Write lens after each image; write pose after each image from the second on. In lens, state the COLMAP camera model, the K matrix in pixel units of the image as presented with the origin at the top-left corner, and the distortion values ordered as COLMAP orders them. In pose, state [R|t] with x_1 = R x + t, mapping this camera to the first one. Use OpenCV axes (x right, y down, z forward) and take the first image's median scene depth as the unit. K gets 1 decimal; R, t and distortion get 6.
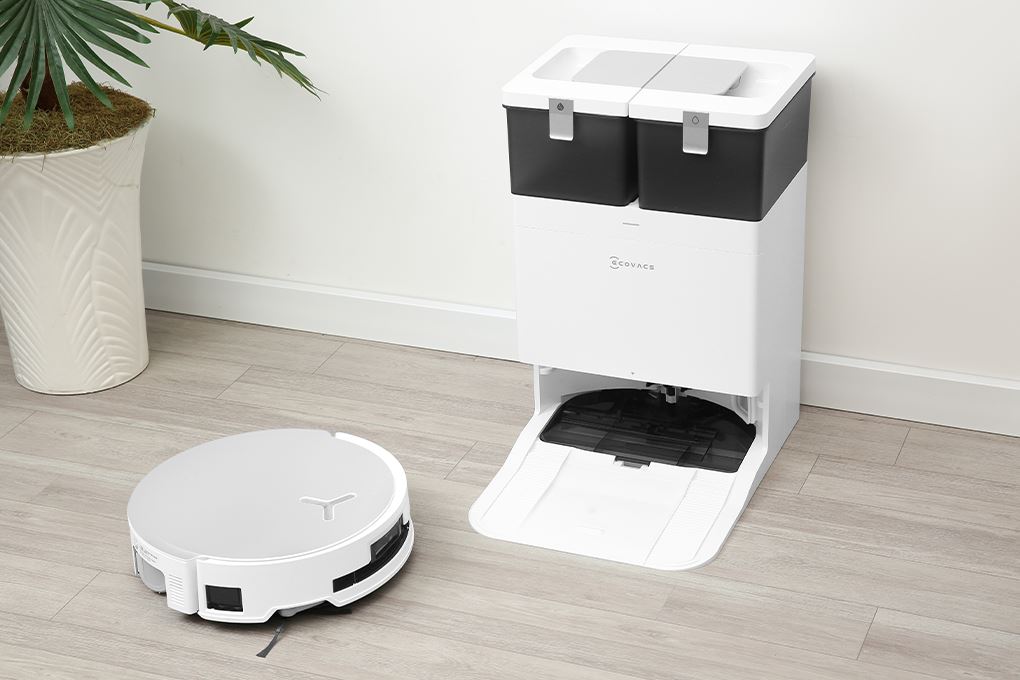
lens RADIAL K [[1942.2, 0, 510.0], [0, 1942.2, 340.0], [0, 0, 1]] dist [0.137424, 0.059609]
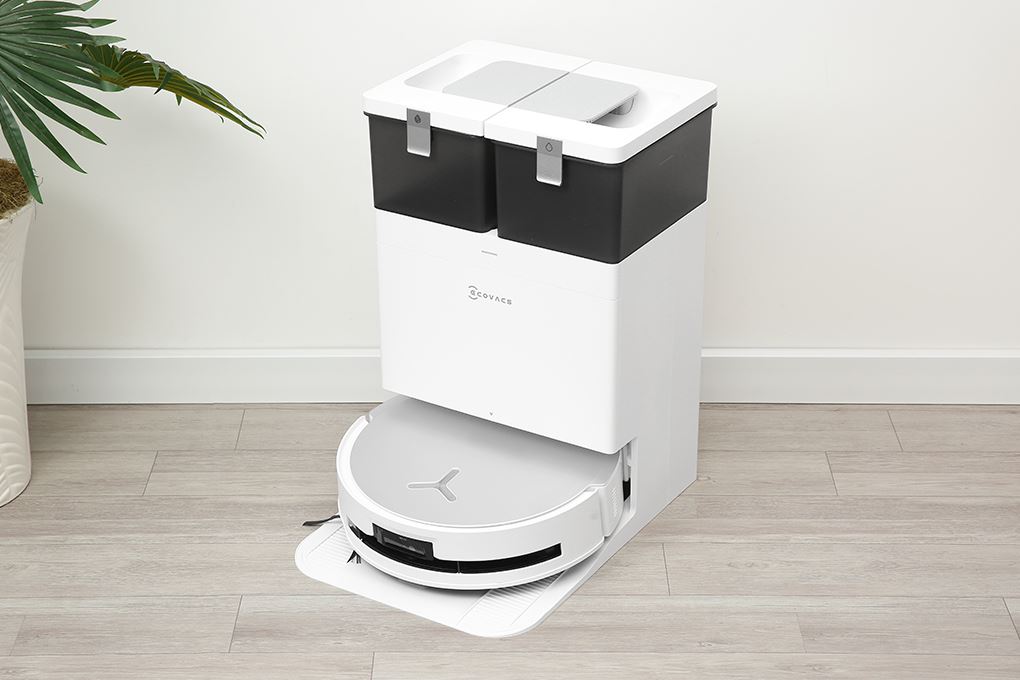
lens RADIAL K [[1993.4, 0, 507.5], [0, 1993.4, 361.5], [0, 0, 1]] dist [0.161668, 0.013927]
pose [[0.930412, -0.137803, 0.339623, -0.301396], [0.133284, 0.990397, 0.036721, -0.040703], [-0.341422, 0.011101, 0.939845, 0.115031]]
